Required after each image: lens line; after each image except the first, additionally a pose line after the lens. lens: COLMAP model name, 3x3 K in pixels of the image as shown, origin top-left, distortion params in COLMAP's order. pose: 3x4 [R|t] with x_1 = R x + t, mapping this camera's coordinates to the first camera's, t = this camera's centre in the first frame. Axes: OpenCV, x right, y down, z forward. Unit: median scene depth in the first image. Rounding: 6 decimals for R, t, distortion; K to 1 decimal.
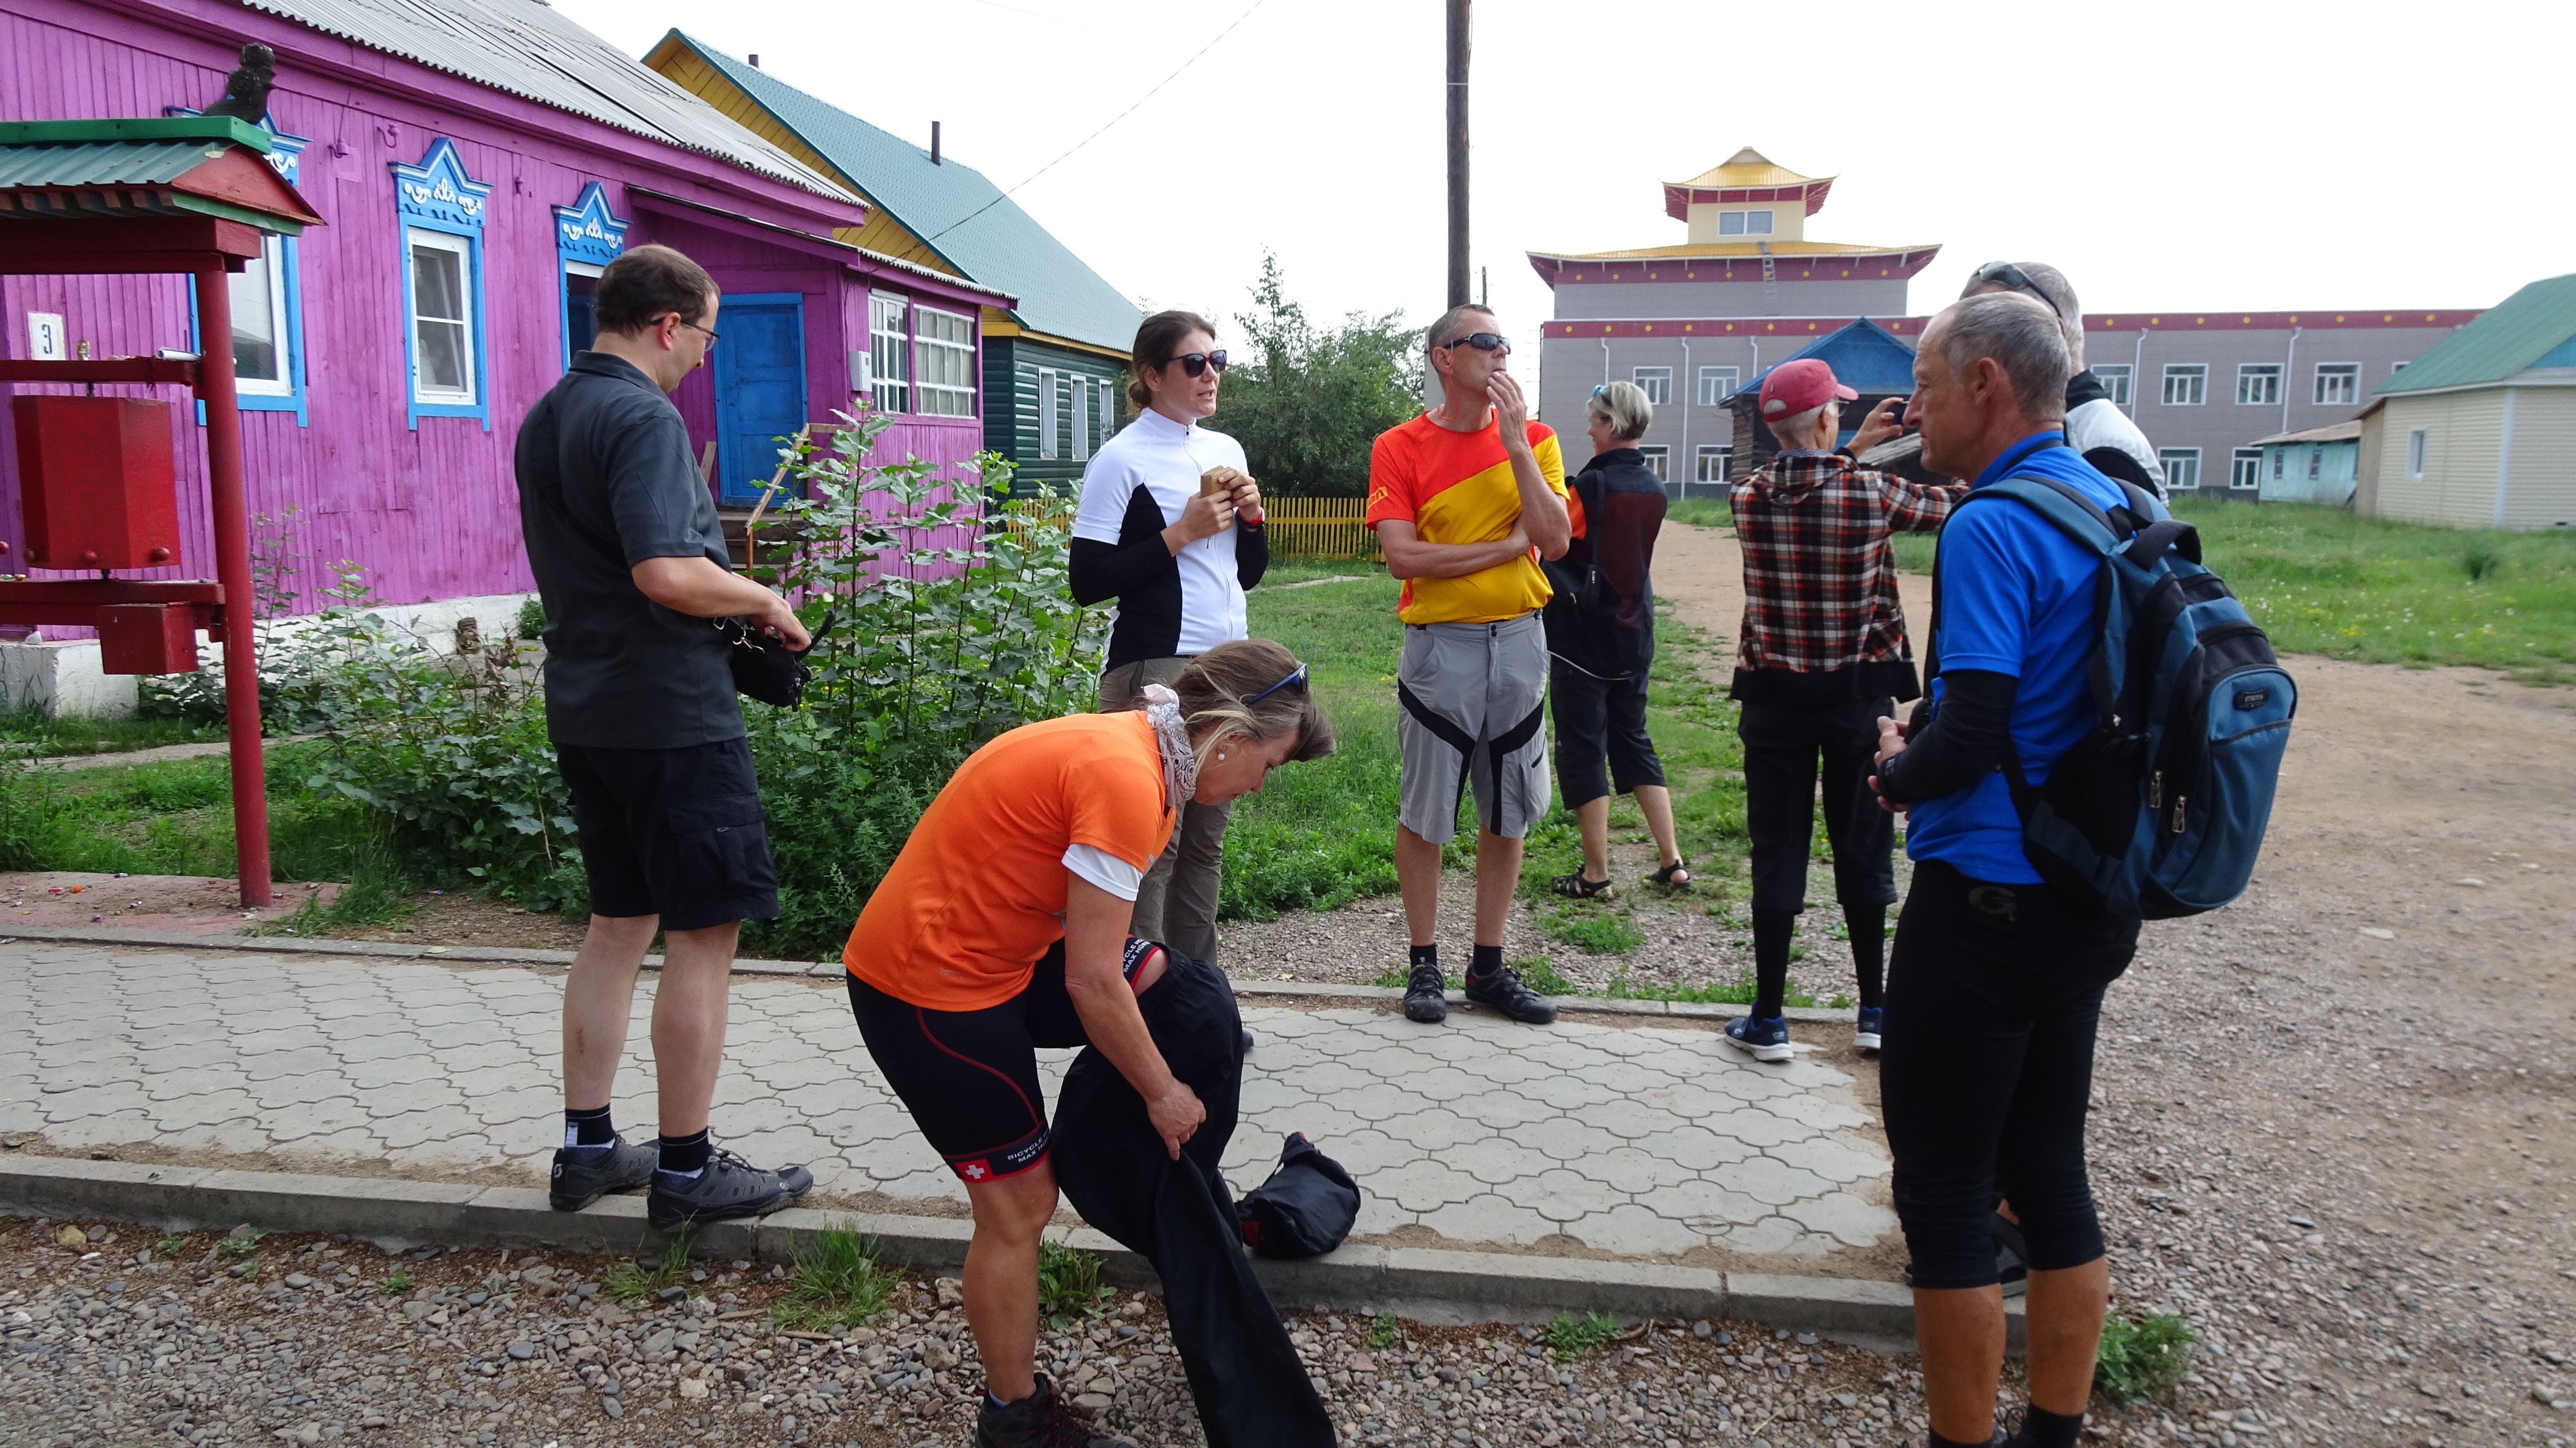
lens RADIAL K [[1840.2, 0, 1286.8], [0, 1840.2, 726.6], [0, 0, 1]] dist [0.006814, 0.005441]
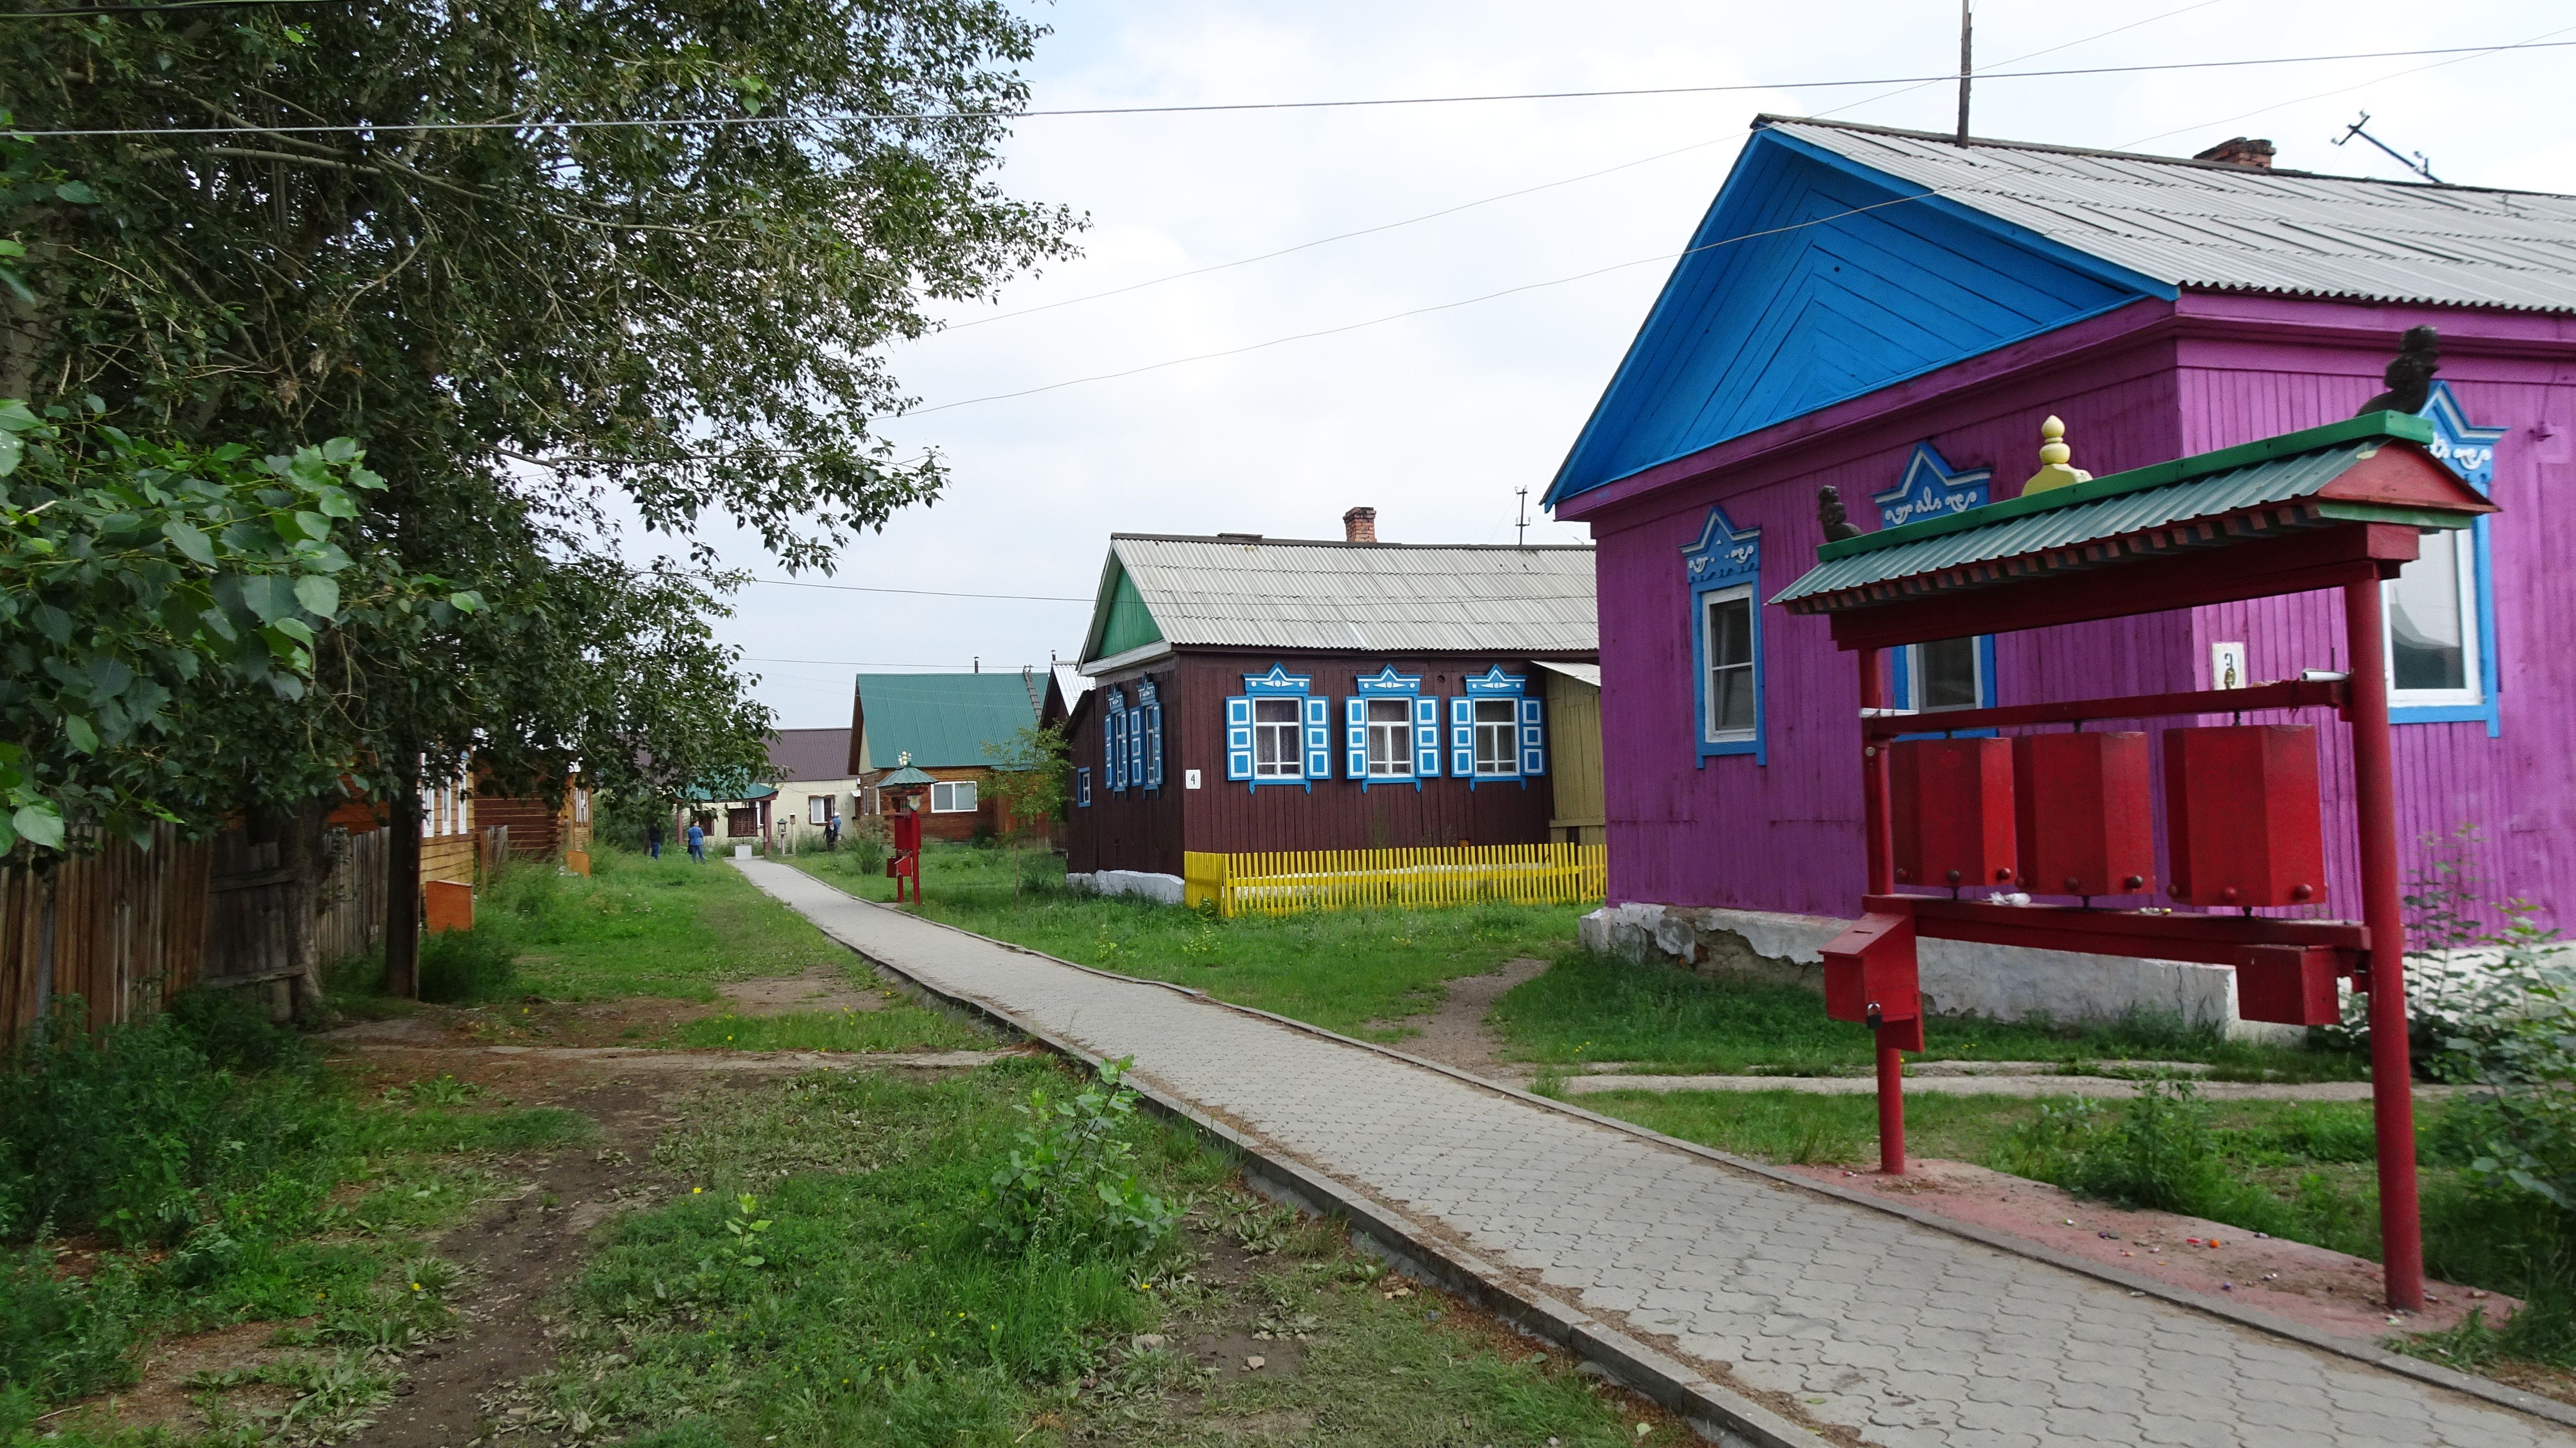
lens RADIAL K [[1840.2, 0, 1285.1], [0, 1840.2, 717.7], [0, 0, 1]] dist [0.006814, 0.005441]
pose [[0.476702, -0.061756, -0.876893, -0.040734], [-0.088691, 0.989060, -0.117871, -0.024507], [0.874579, 0.133962, 0.466010, 0.114106]]
